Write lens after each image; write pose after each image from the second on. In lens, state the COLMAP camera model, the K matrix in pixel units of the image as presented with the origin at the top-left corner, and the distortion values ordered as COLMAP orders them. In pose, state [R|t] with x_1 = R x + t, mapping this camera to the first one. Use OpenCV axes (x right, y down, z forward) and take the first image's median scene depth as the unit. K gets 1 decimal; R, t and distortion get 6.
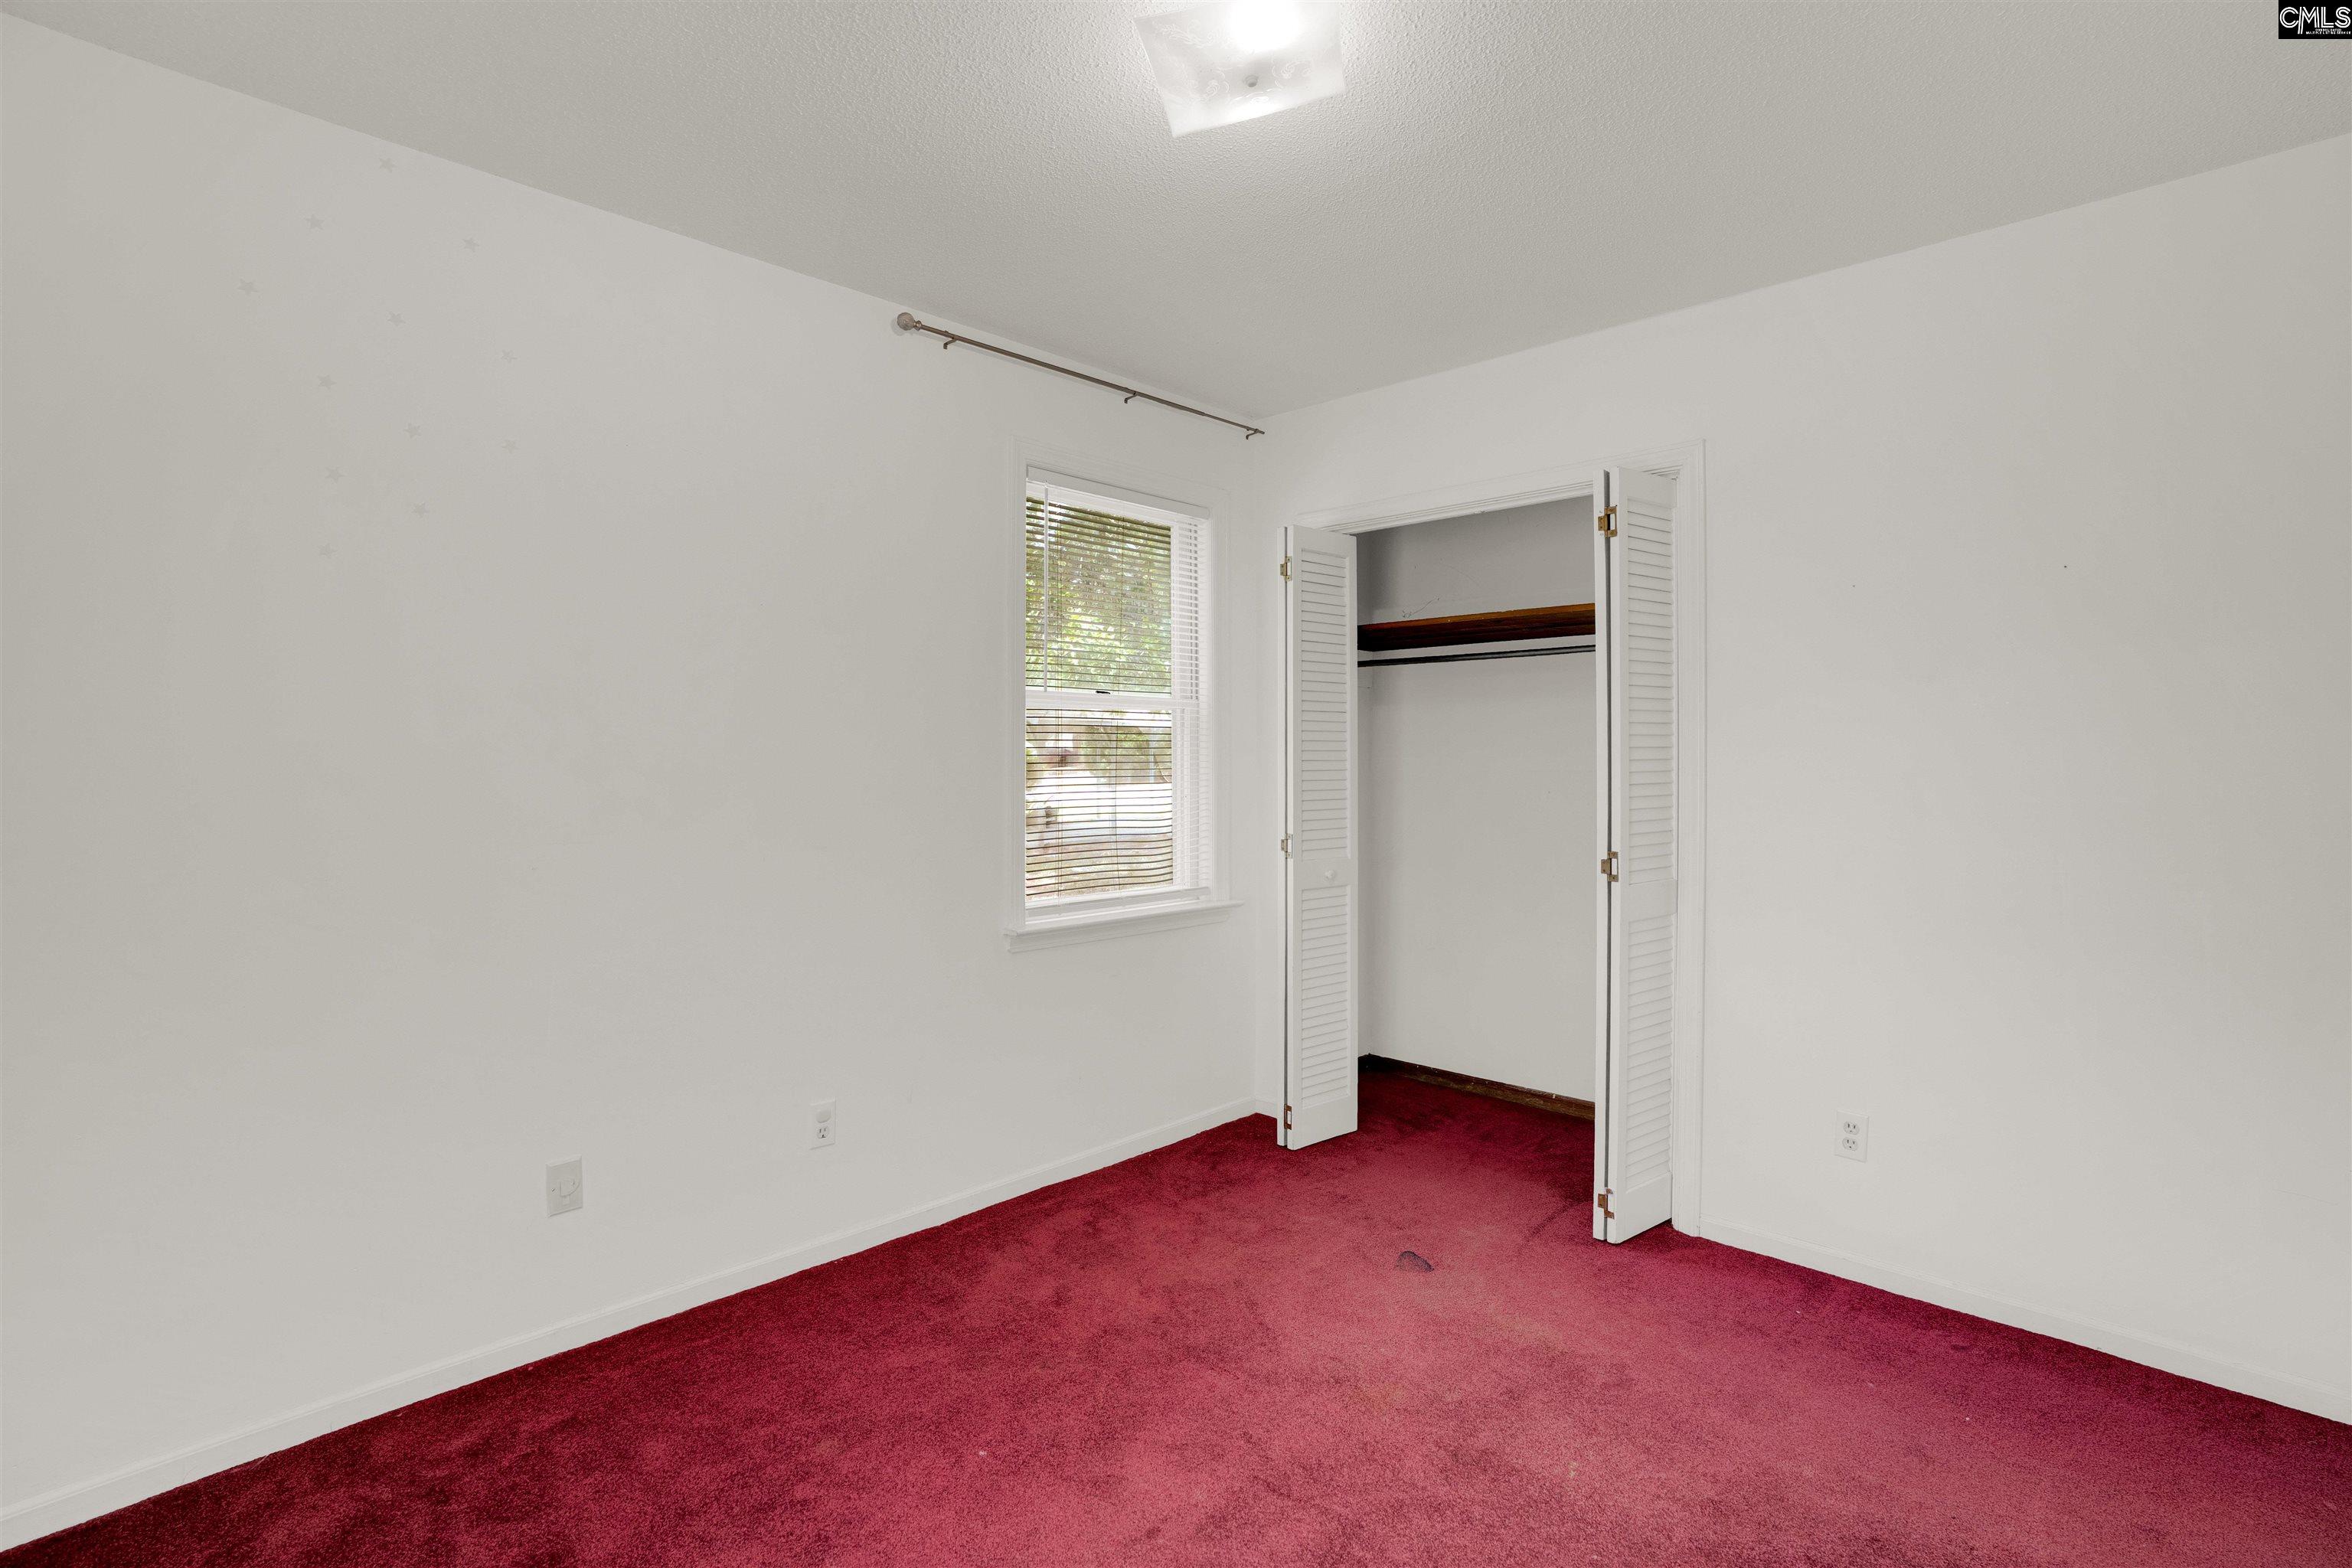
lens RADIAL K [[1111.7, 0, 1170.6], [0, 1111.7, 775.6], [0, 0, 1]] dist [-0.065050, 0.025739]
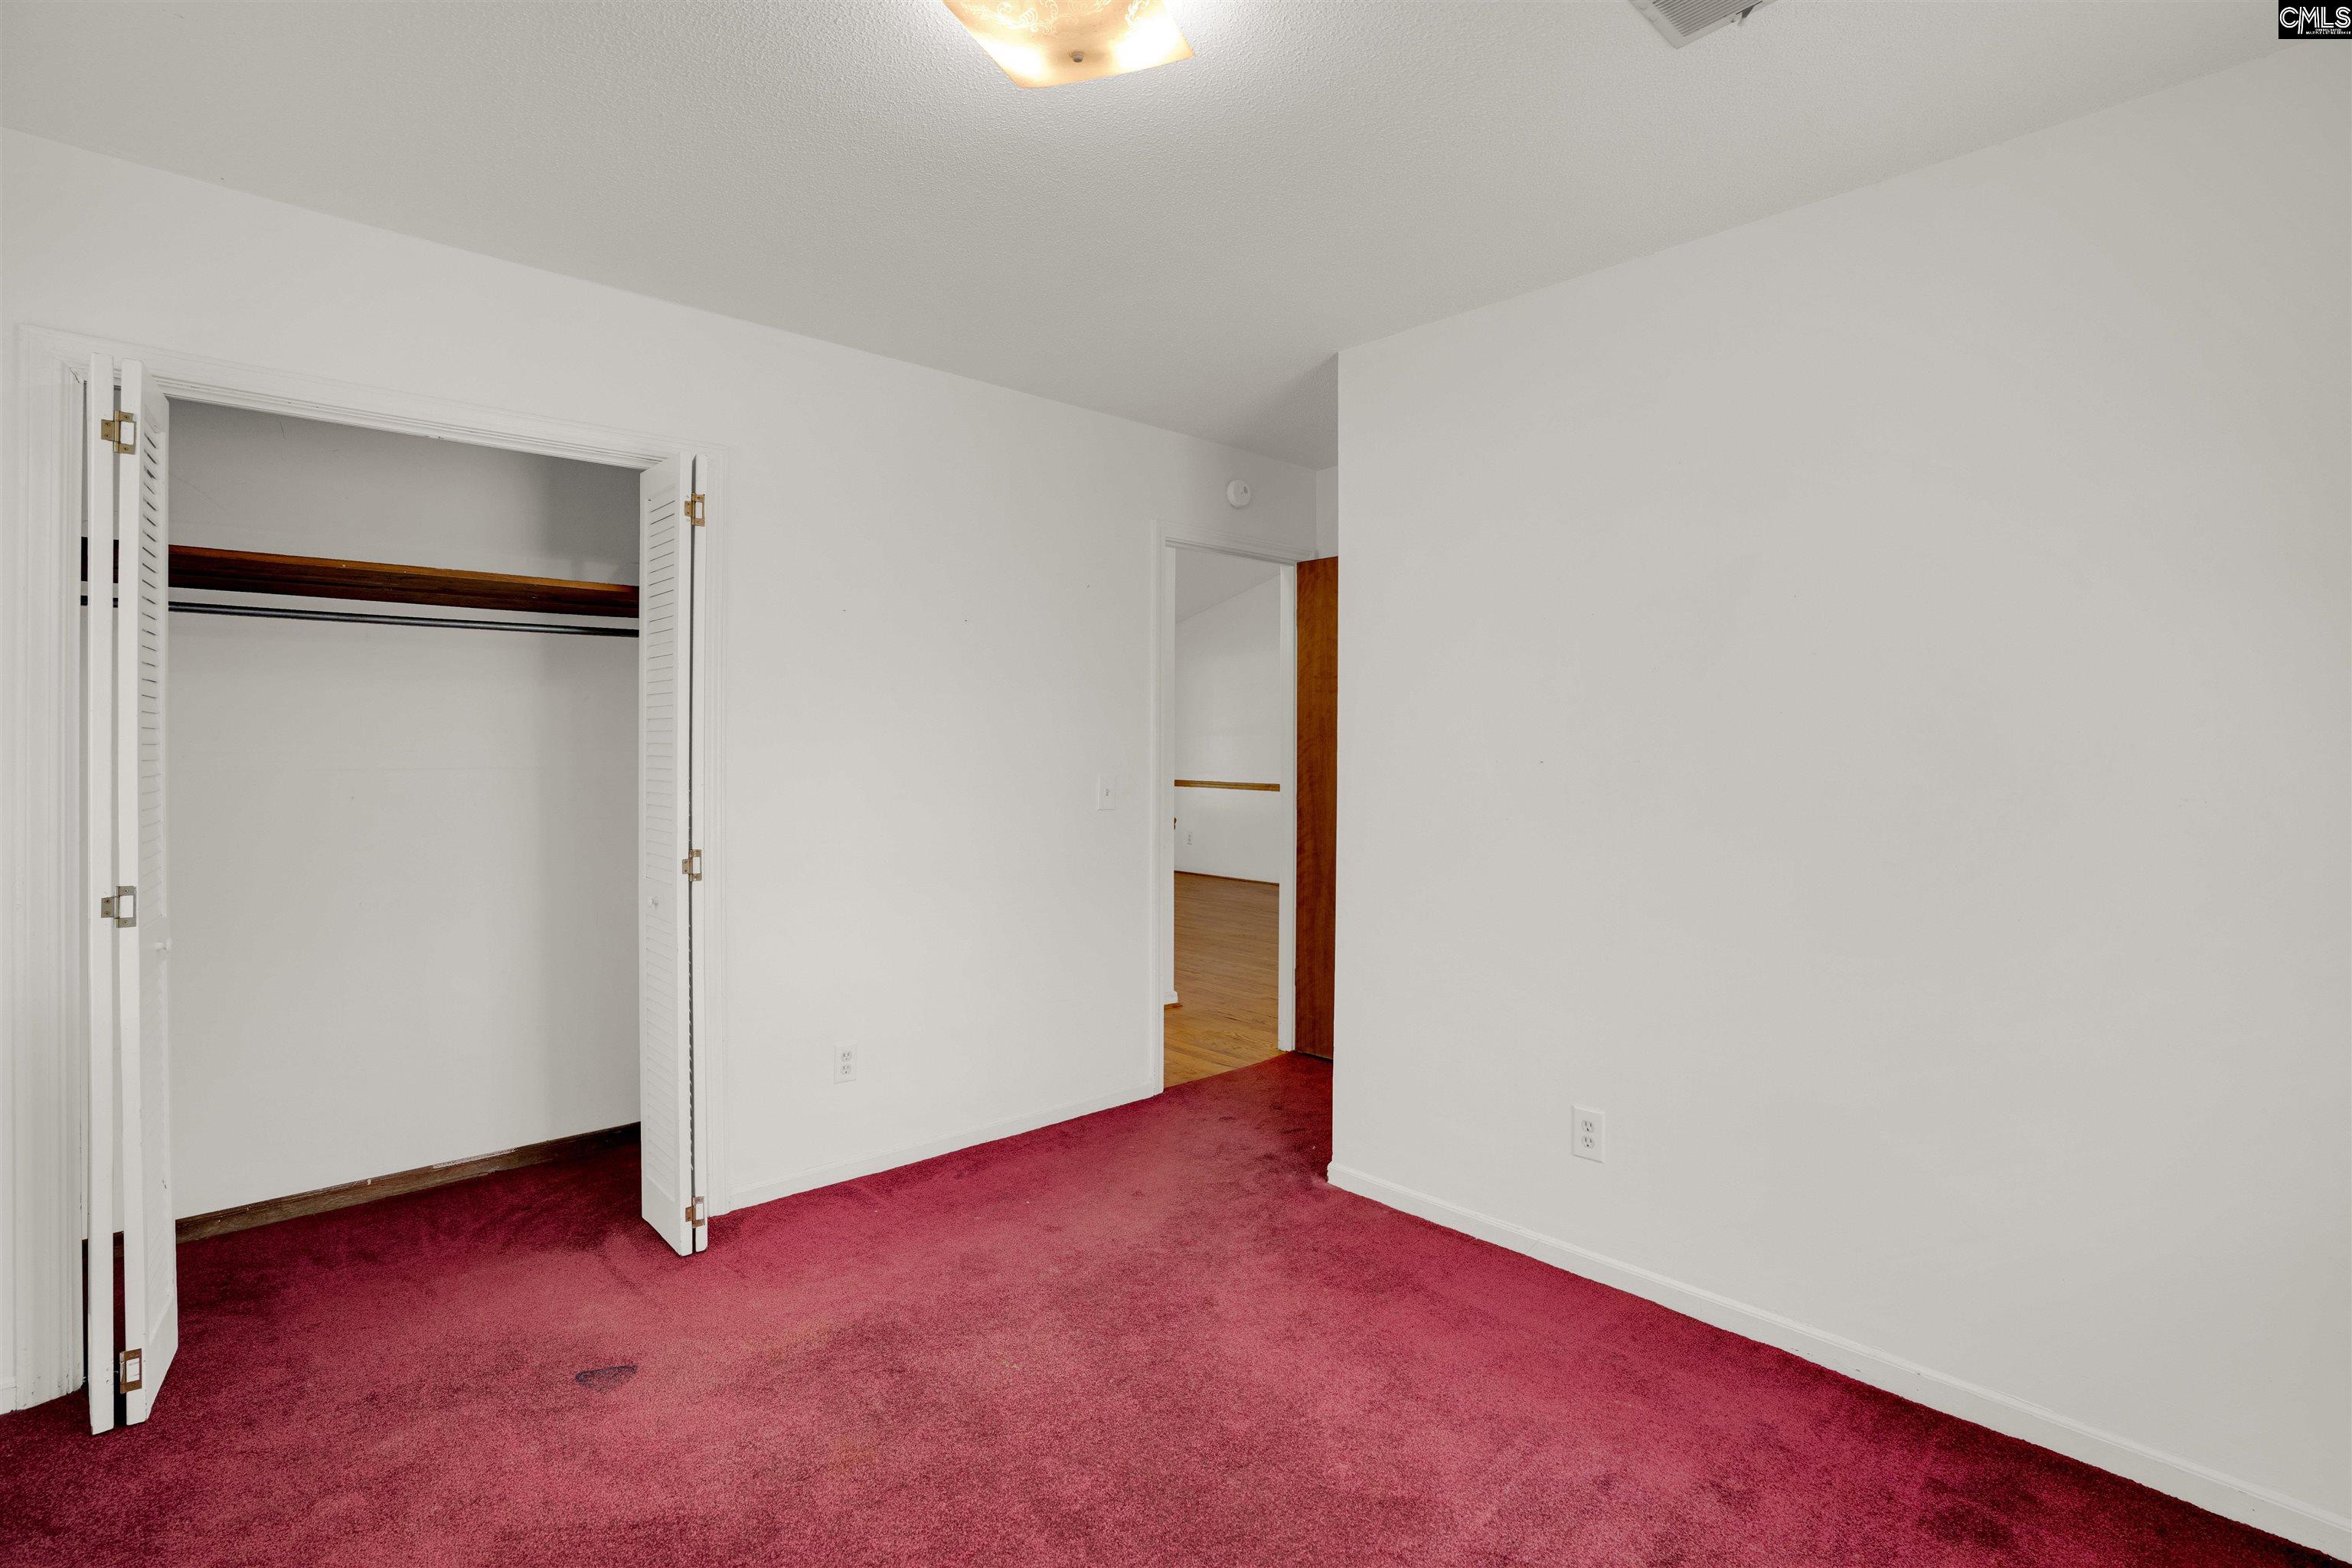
lens RADIAL K [[1111.7, 0, 1170.6], [0, 1111.7, 775.6], [0, 0, 1]] dist [-0.065050, 0.025739]
pose [[0.042871, -0.024209, 0.998787, -0.547660], [0.017380, 0.999573, 0.023482, -0.011910], [-0.998929, 0.016352, 0.043274, 0.540155]]
